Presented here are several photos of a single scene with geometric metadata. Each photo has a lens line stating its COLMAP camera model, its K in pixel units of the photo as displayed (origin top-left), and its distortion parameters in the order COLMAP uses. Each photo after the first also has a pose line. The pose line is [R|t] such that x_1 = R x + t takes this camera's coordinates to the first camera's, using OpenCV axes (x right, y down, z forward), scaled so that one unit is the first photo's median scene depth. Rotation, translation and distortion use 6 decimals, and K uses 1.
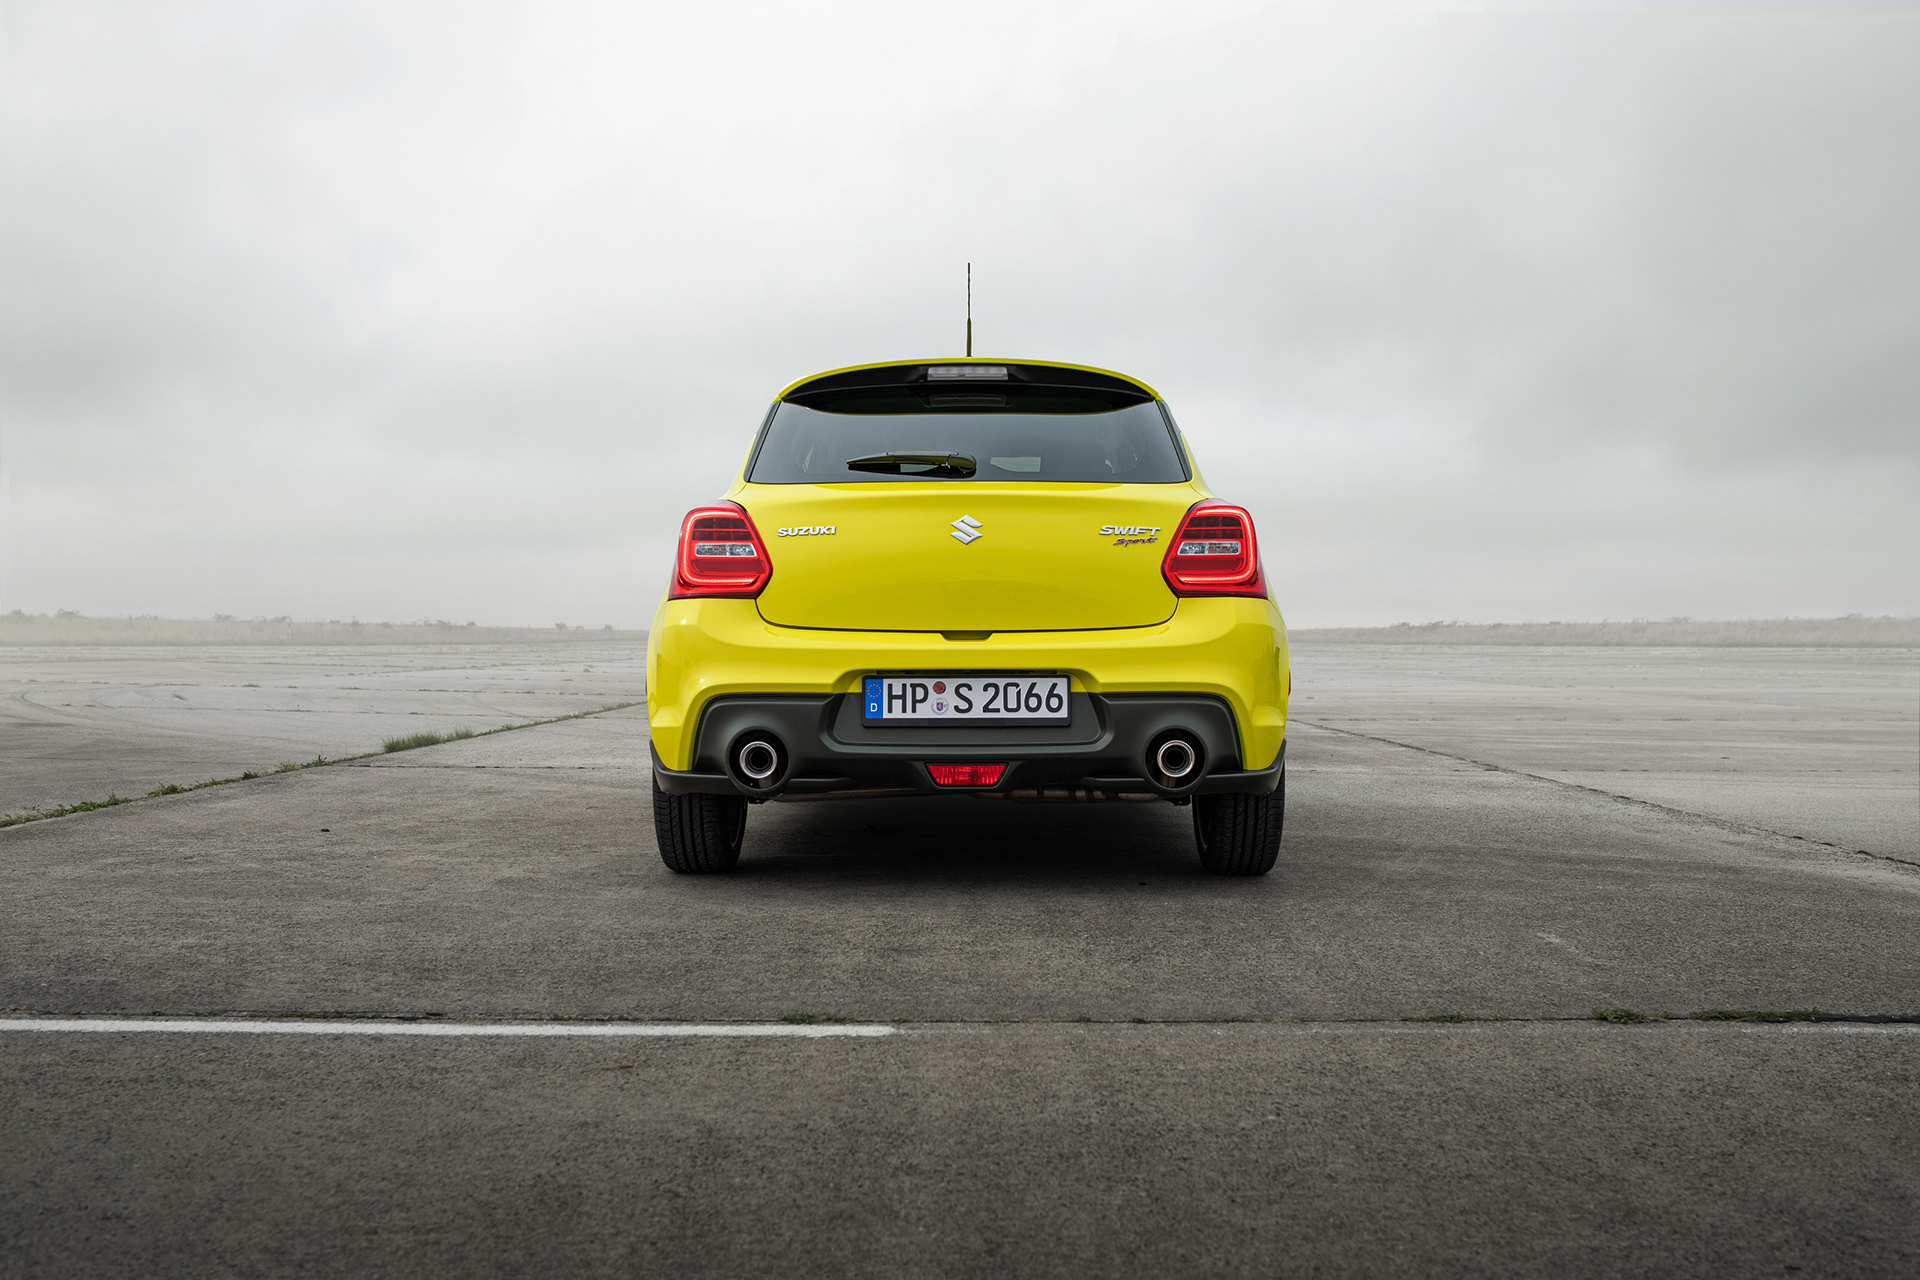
lens RADIAL K [[1909.0, 0, 965.4], [0, 1909.0, 635.4], [0, 0, 1]] dist [-0.026295, 0.000000]
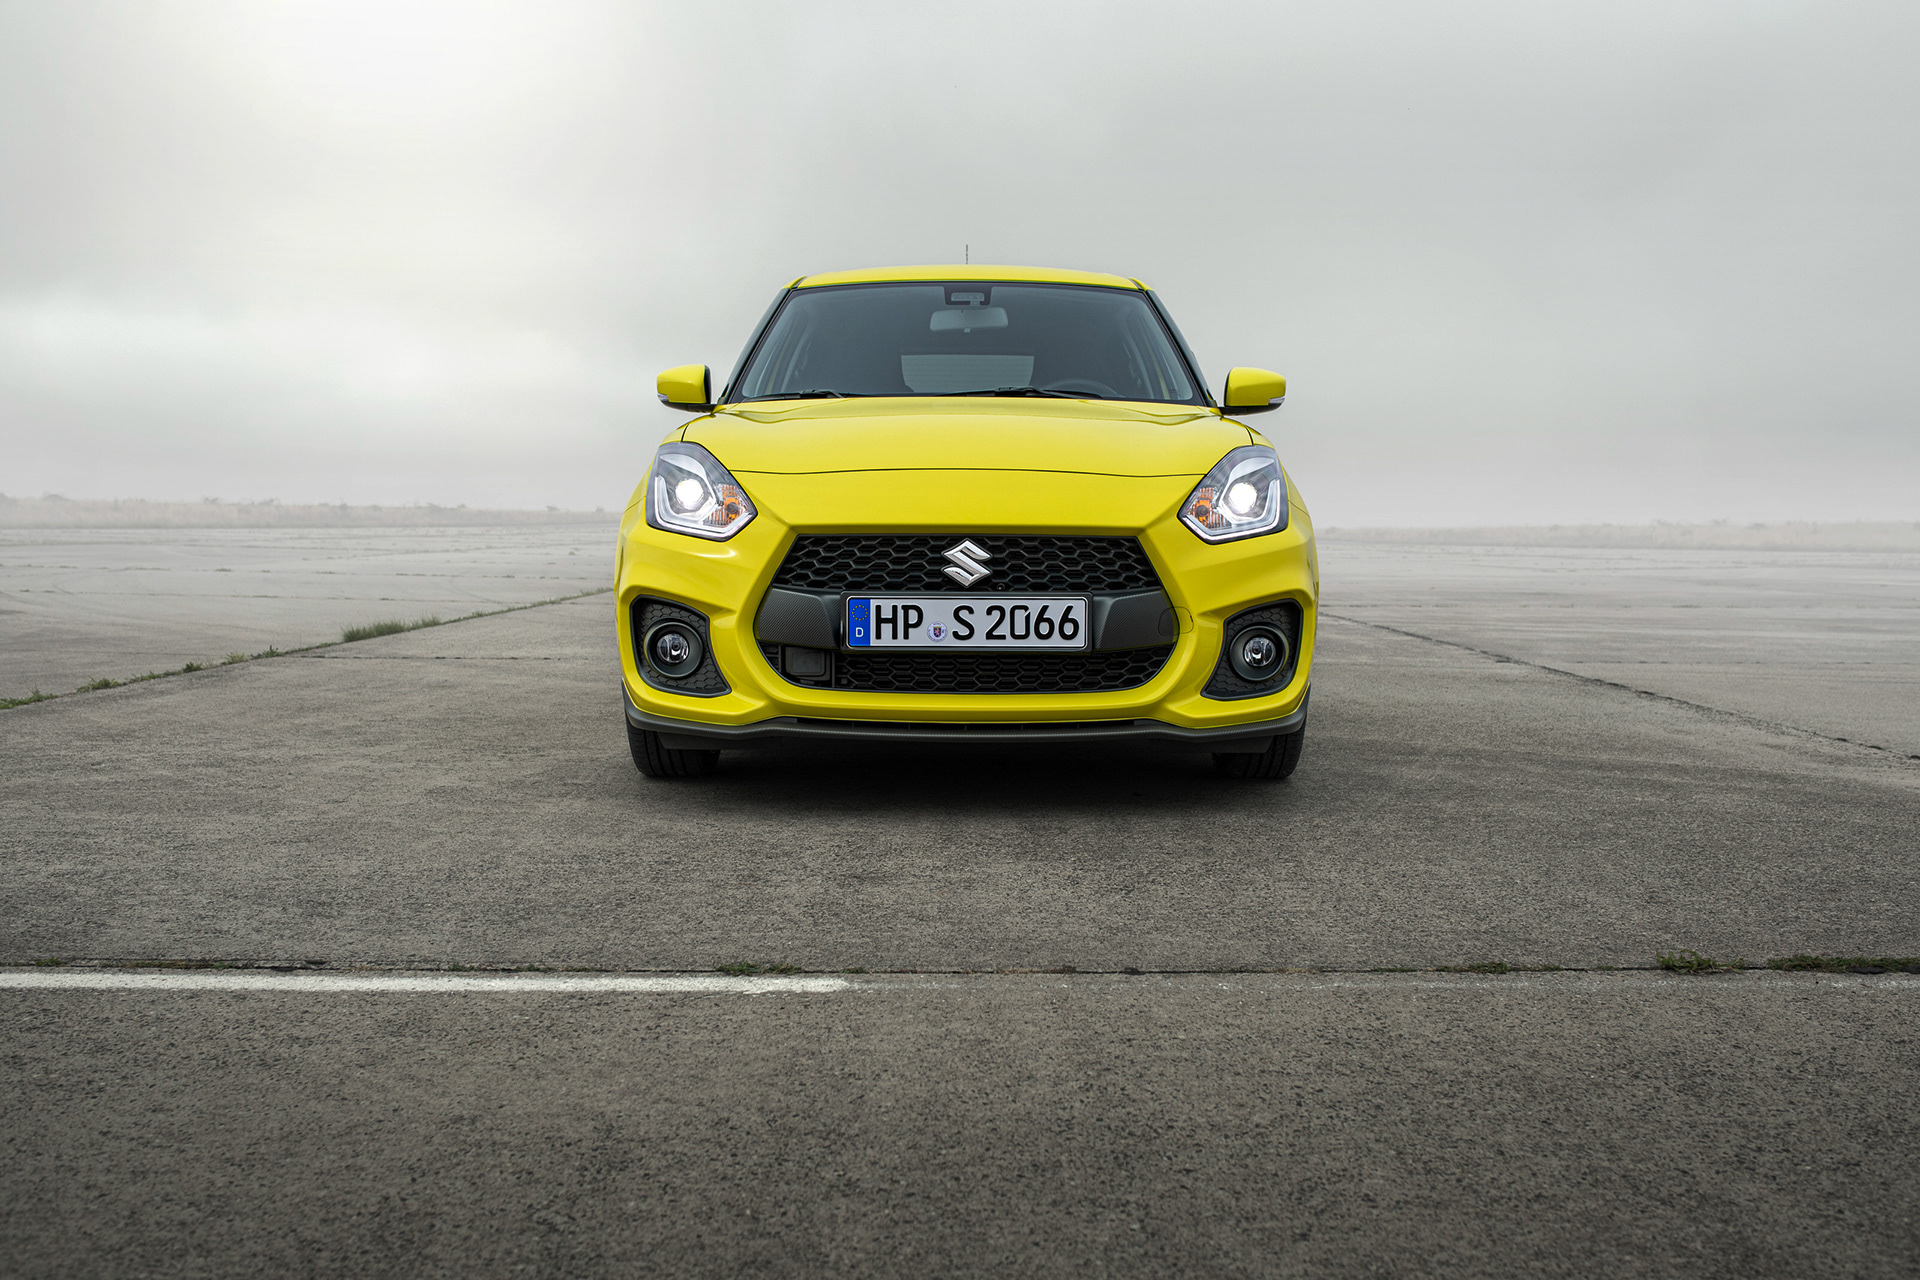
lens RADIAL K [[1909.0, 0, 954.7], [0, 1909.0, 638.2], [0, 0, 1]] dist [-0.026295, 0.000000]
pose [[0.999996, 0.000840, -0.002555, 0.013063], [-0.000677, 0.998013, 0.062999, -0.002528], [0.002603, -0.062997, 0.998010, 0.149879]]
